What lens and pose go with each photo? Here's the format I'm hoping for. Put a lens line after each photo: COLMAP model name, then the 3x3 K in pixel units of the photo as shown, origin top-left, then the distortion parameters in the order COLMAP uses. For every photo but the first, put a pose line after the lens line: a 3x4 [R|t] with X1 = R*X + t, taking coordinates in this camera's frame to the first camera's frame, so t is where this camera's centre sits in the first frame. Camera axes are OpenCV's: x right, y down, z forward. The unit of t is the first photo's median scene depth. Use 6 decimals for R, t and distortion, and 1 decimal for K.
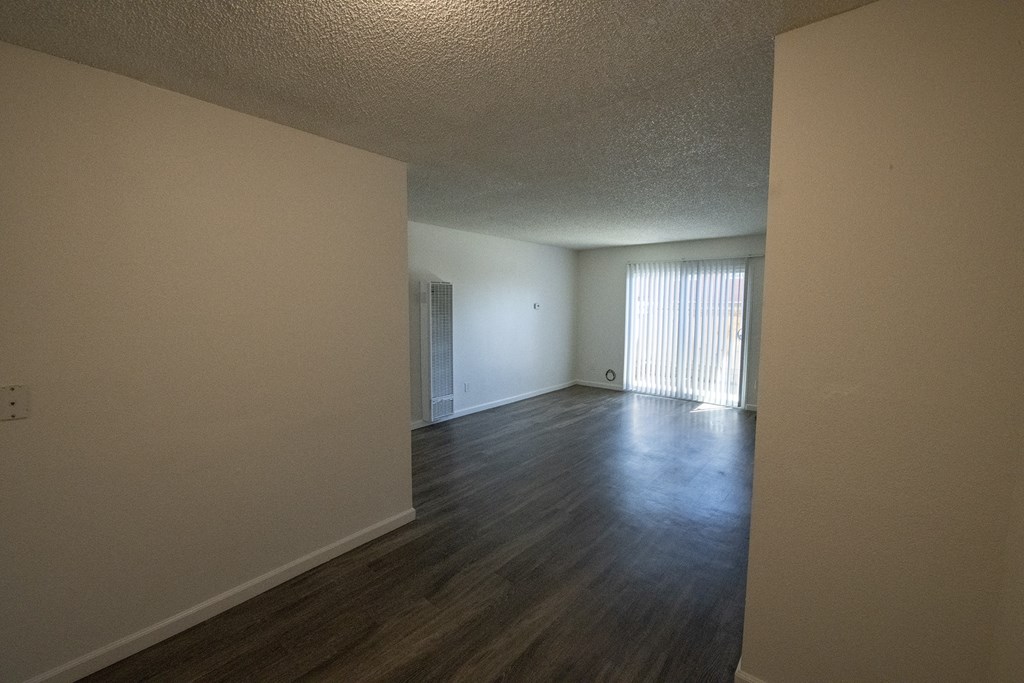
lens RADIAL K [[407.5, 0, 512.0], [0, 407.5, 341.5], [0, 0, 1]] dist [-0.020405, 0.000215]
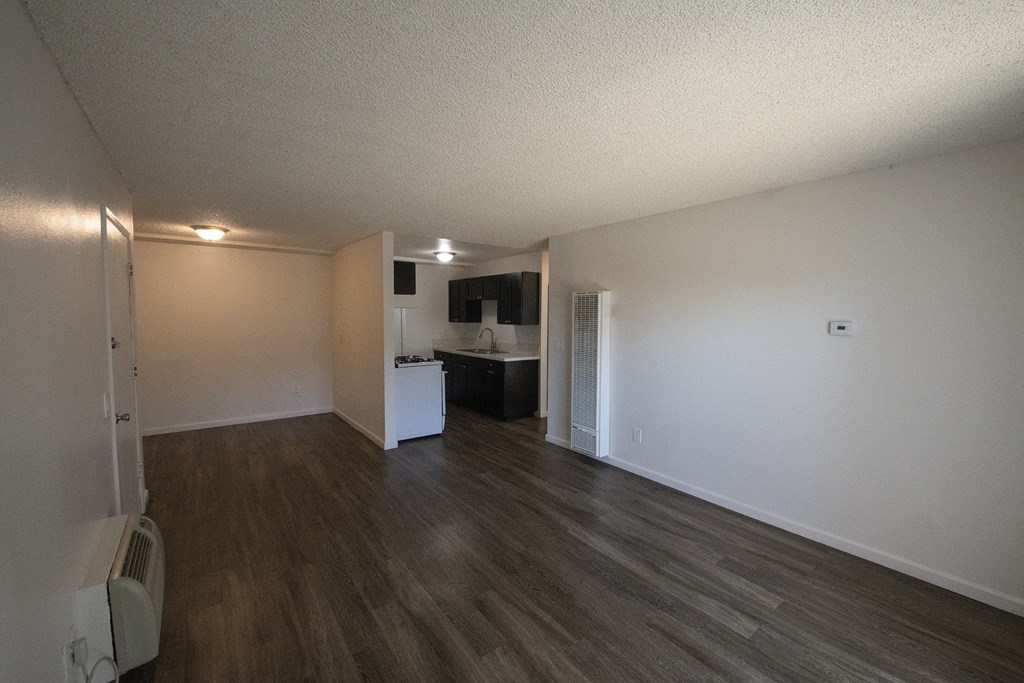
lens RADIAL K [[407.5, 0, 512.0], [0, 407.5, 341.5], [0, 0, 1]] dist [-0.020405, 0.000215]
pose [[-0.202226, 0.065968, -0.977115, 0.669330], [-0.101464, 0.990948, 0.087901, -0.098788], [0.974069, 0.116918, -0.193702, 0.979804]]
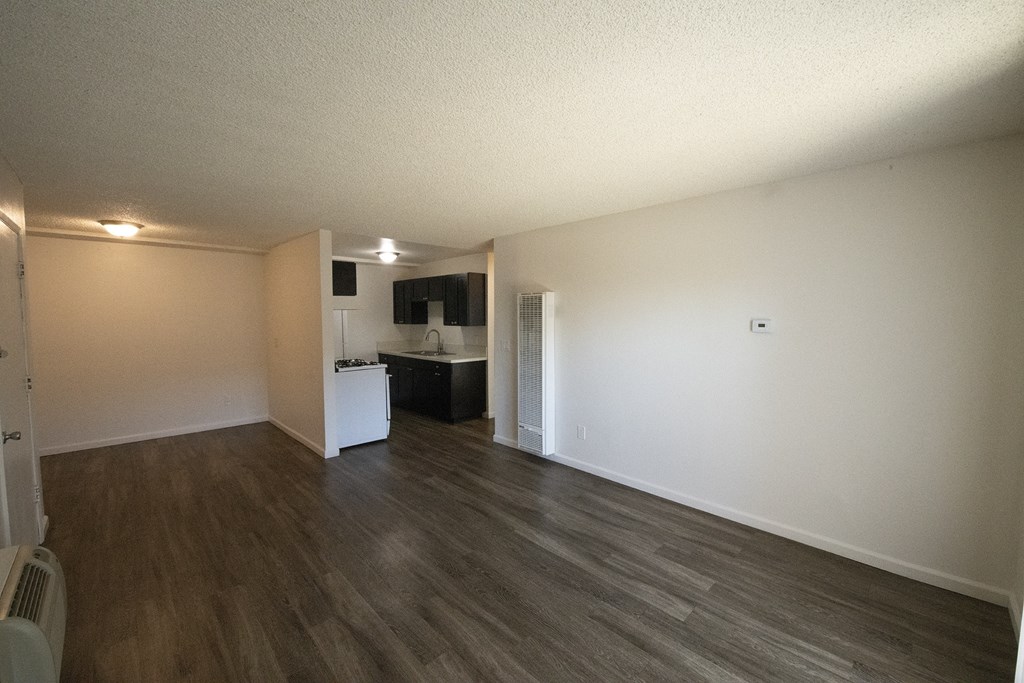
lens RADIAL K [[407.5, 0, 512.0], [0, 407.5, 341.5], [0, 0, 1]] dist [-0.020405, 0.000215]
pose [[-0.081137, 0.065973, -0.994517, 0.666695], [-0.095527, 0.992699, 0.073646, -0.099723], [0.992115, 0.100978, -0.074242, 0.989521]]
